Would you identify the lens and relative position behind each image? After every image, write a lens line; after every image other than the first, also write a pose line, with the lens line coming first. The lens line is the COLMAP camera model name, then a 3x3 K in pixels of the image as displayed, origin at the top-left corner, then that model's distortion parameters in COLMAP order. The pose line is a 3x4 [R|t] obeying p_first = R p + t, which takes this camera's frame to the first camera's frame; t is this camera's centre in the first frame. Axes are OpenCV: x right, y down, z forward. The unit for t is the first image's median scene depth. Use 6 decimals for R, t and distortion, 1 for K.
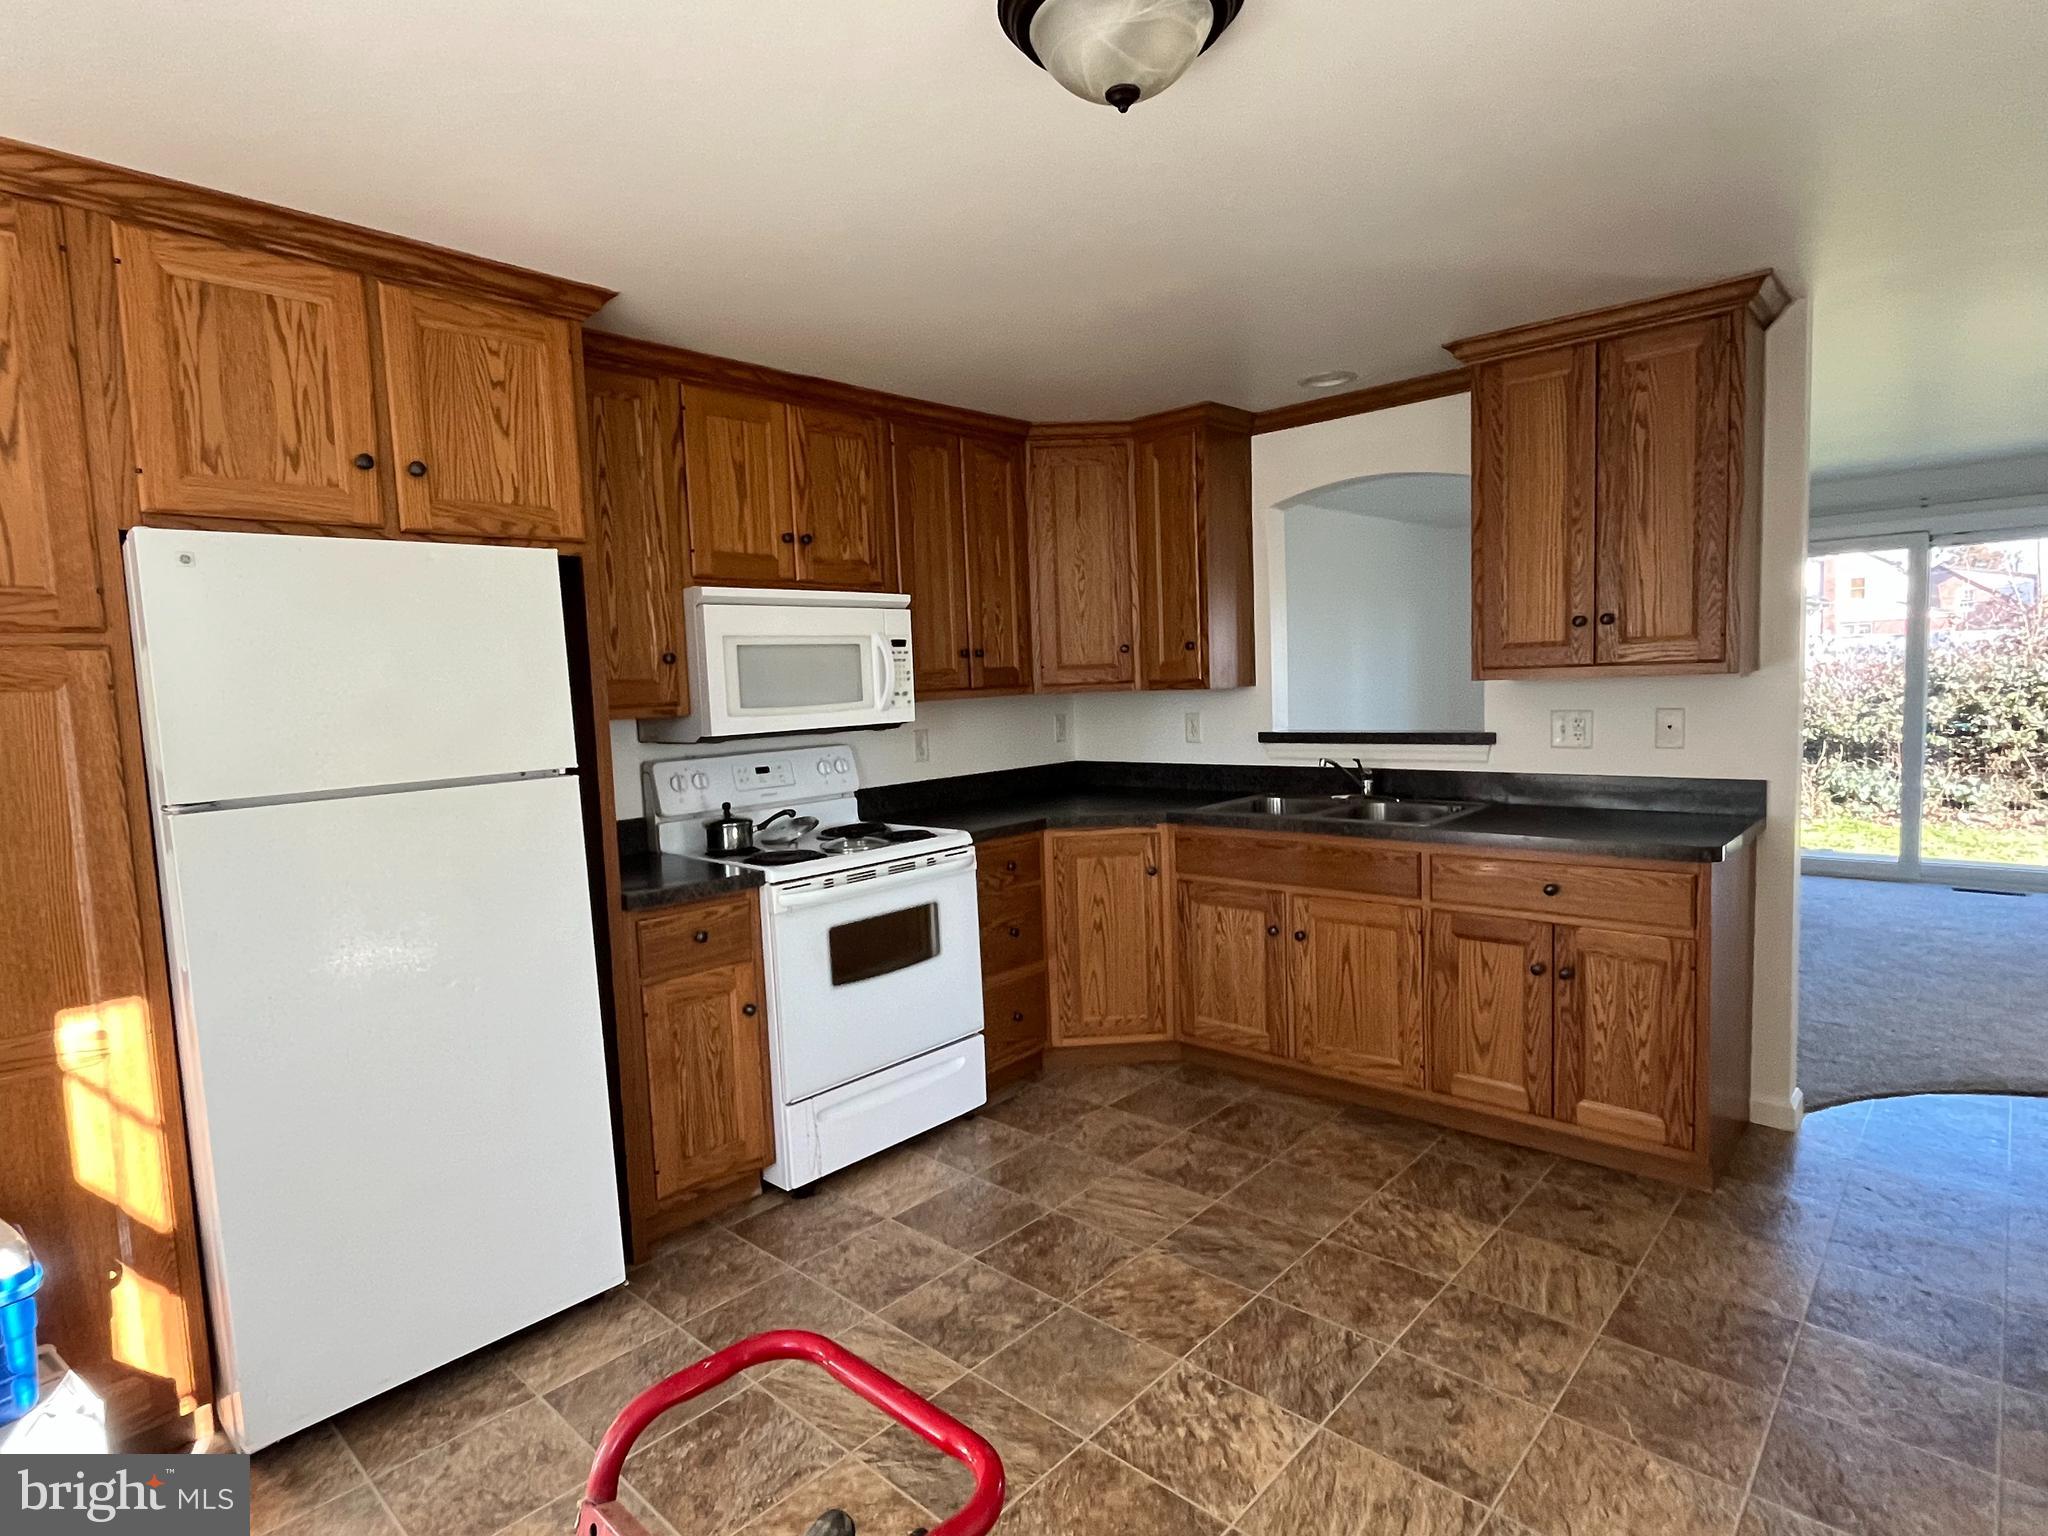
lens RADIAL K [[1070.9, 0, 1015.7], [0, 1070.9, 771.3], [0, 0, 1]] dist [-0.003819, -0.000770]
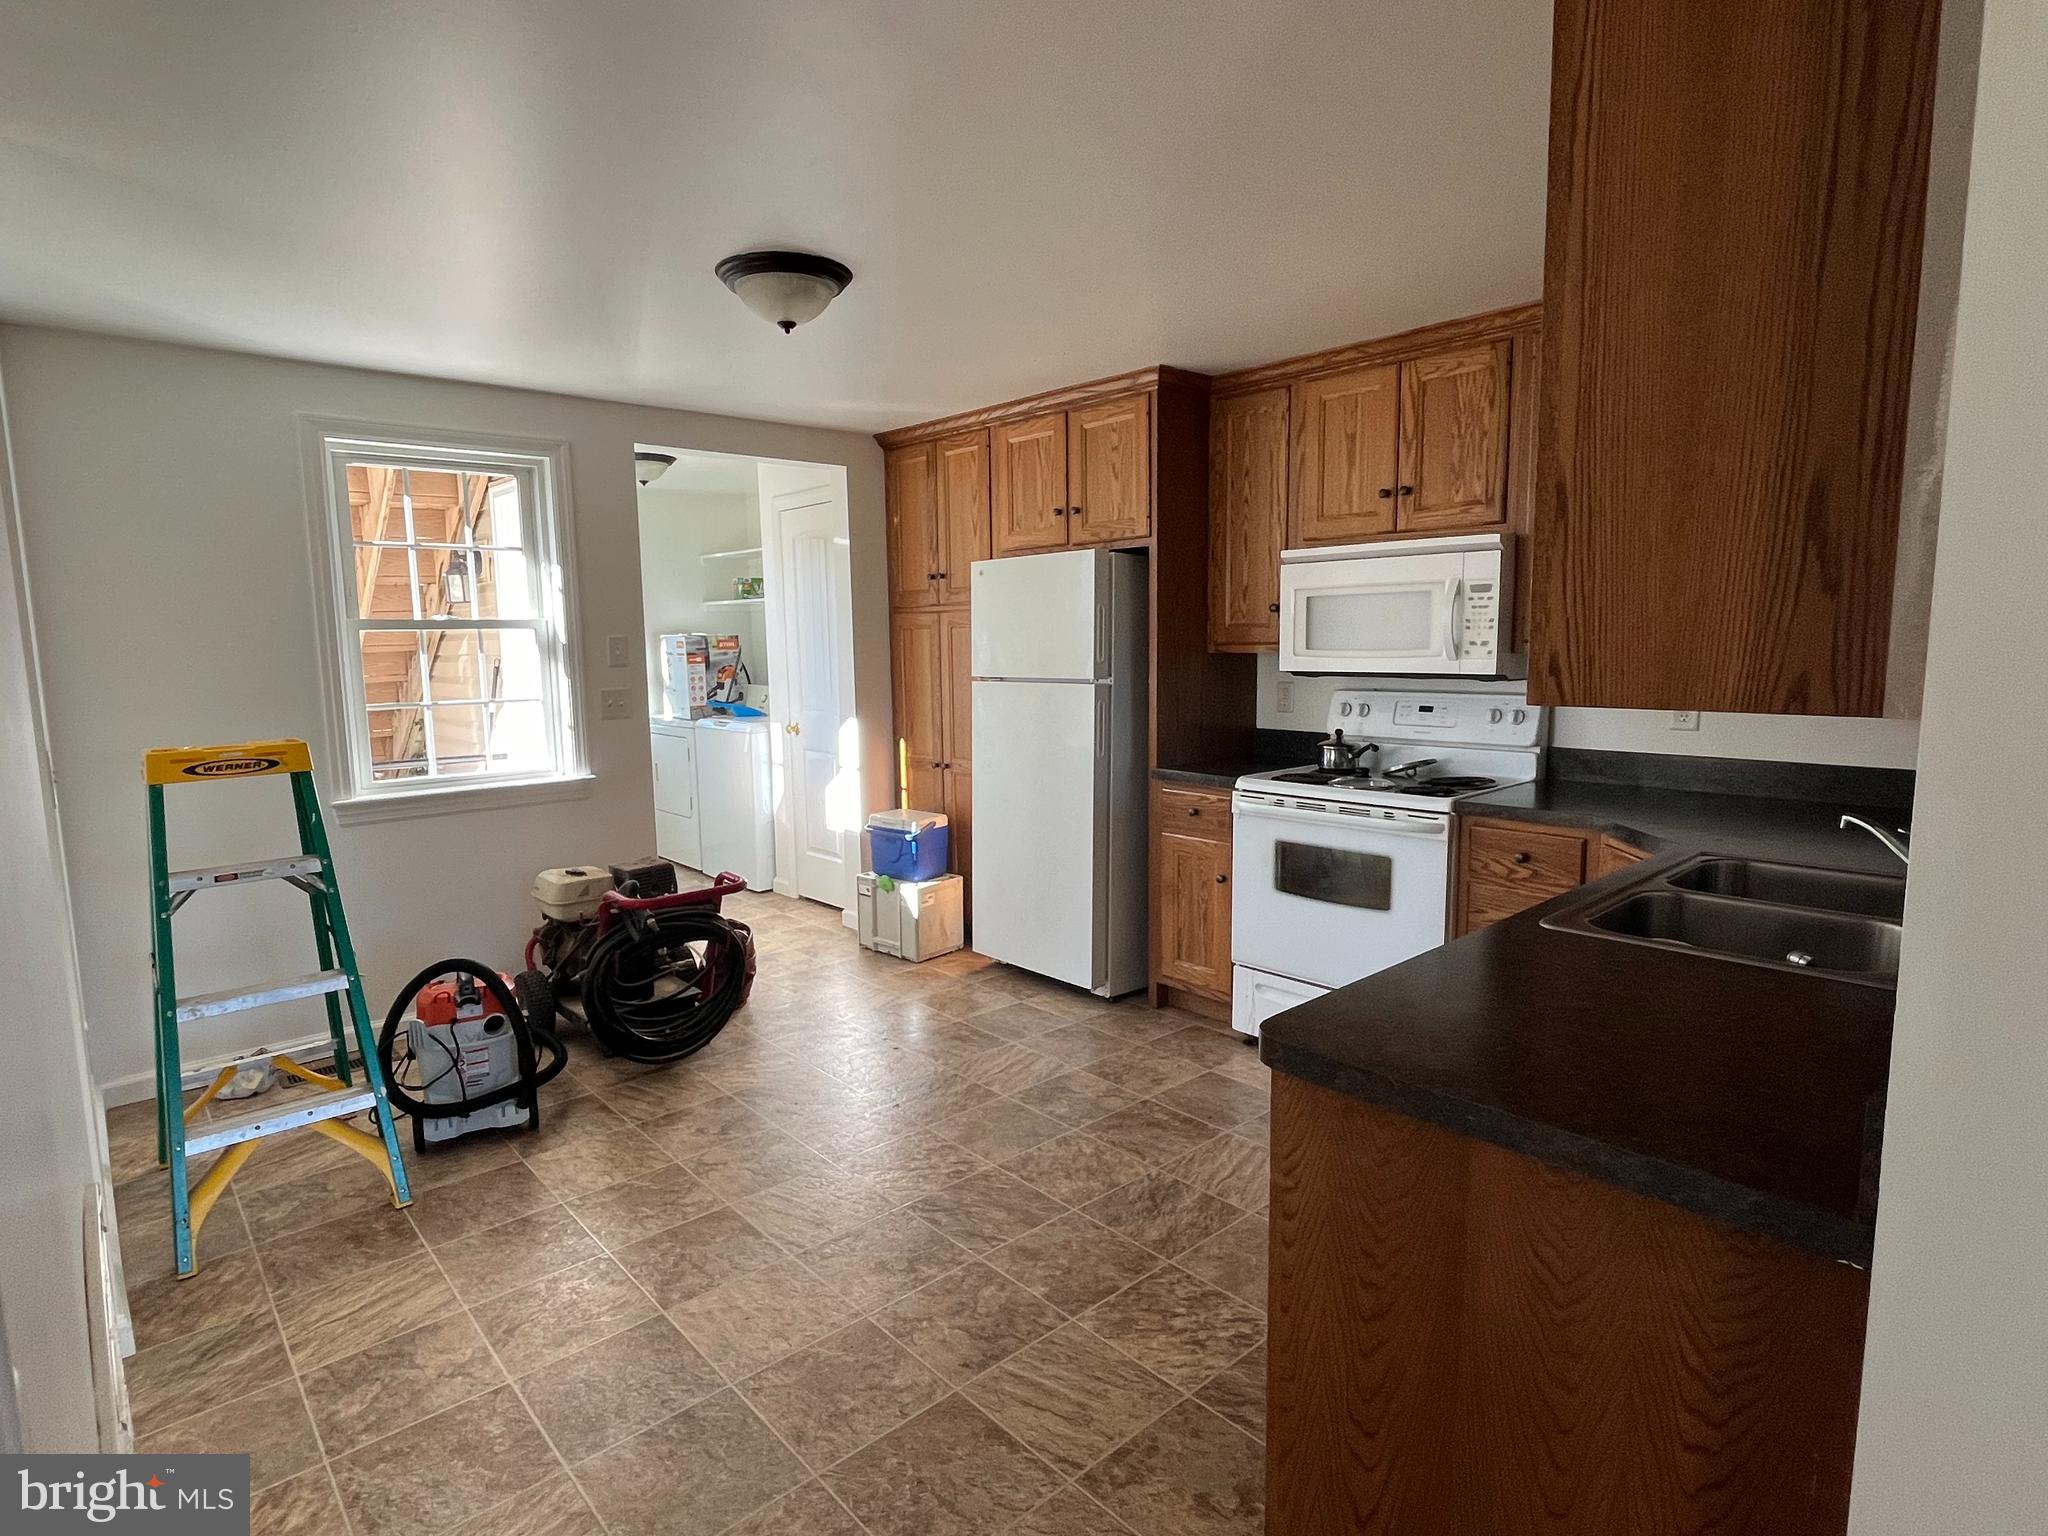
lens RADIAL K [[1070.9, 0, 1015.3], [0, 1070.9, 768.4], [0, 0, 1]] dist [-0.003819, -0.000770]
pose [[-0.087157, 0.164286, -0.982555, 0.543246], [-0.066935, 0.983113, 0.170317, -0.061617], [0.993943, 0.080612, -0.074689, 0.432301]]
